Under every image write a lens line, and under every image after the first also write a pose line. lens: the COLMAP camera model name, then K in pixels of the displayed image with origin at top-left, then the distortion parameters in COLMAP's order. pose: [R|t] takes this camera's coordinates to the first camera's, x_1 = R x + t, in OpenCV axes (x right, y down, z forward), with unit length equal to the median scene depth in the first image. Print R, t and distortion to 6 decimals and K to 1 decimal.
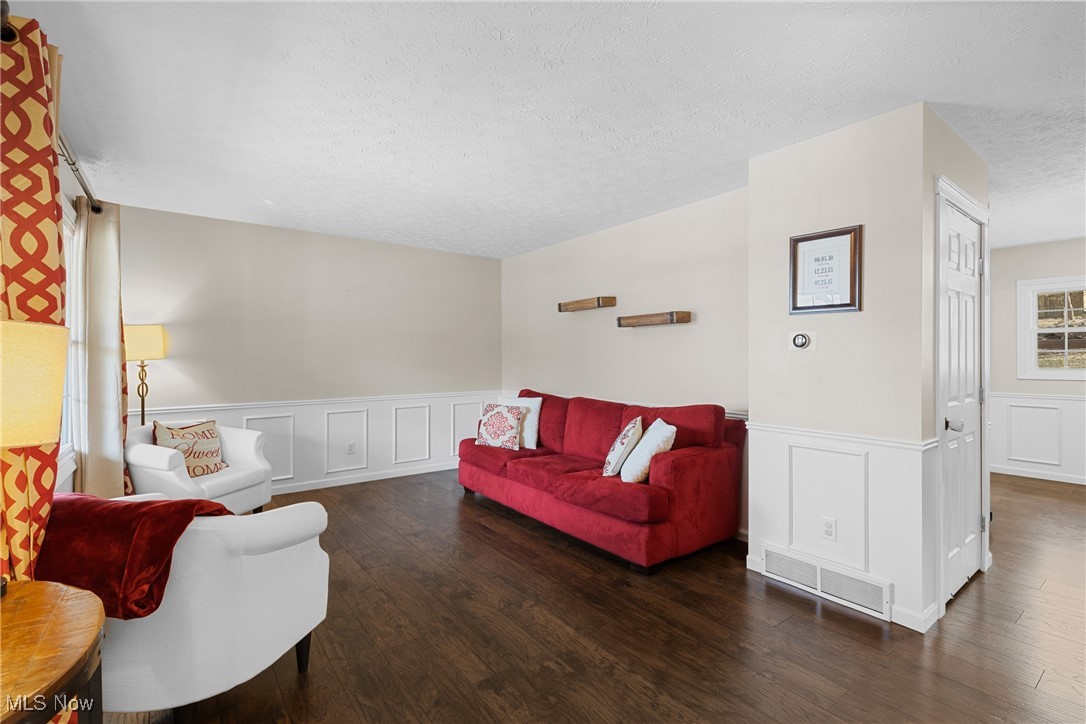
lens RADIAL K [[488.4, 0, 544.4], [0, 488.4, 357.9], [0, 0, 1]] dist [0.000174, -0.000031]
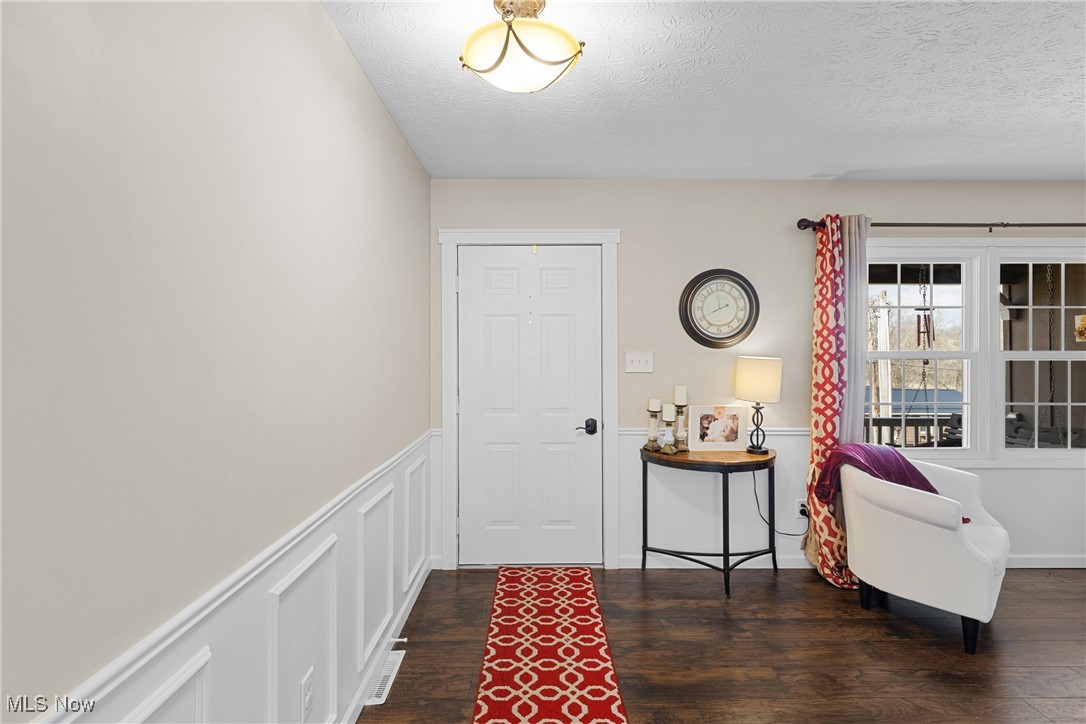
lens RADIAL K [[486.3, 0, 542.3], [0, 486.3, 352.6], [0, 0, 1]] dist [-0.002749, -0.000469]
pose [[-0.592355, 0.001734, -0.805675, 0.579113], [0.000160, 0.999998, 0.002035, -0.033172], [0.805677, 0.001077, -0.592355, 0.504501]]
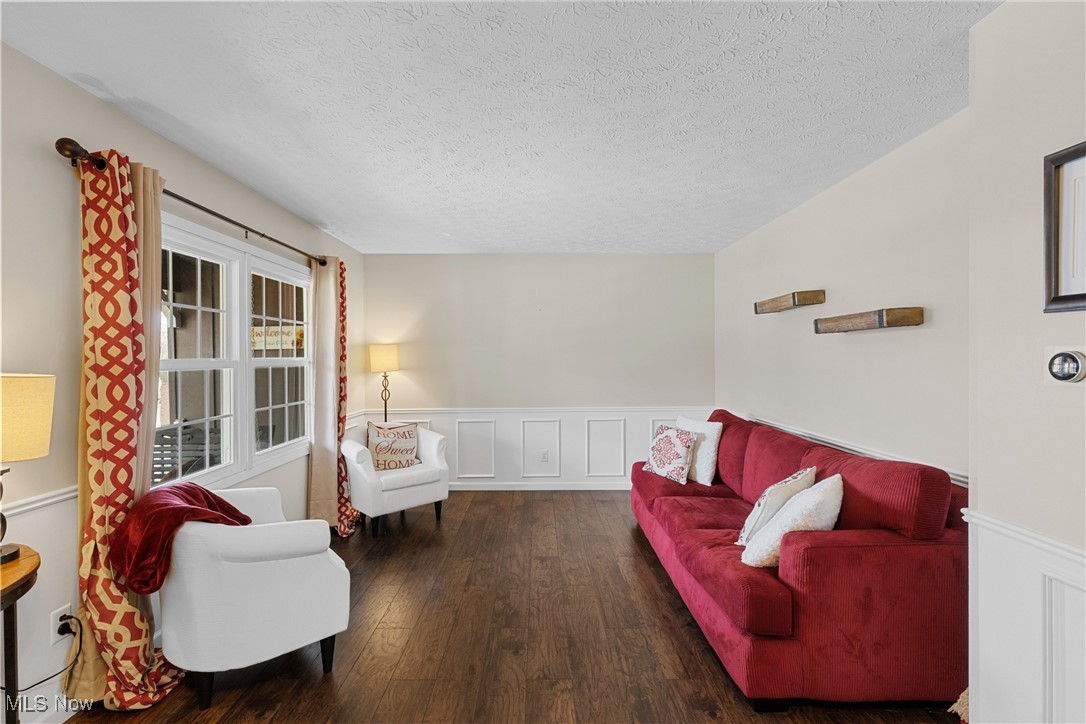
lens RADIAL K [[486.3, 0, 543.0], [0, 486.3, 362.0], [0, 0, 1]] dist [-0.000448, 0.000144]
pose [[0.803440, 0.003327, -0.595376, 0.315191], [0.002821, 0.999952, 0.009394, -0.036233], [0.595378, -0.009228, 0.803392, 0.243699]]
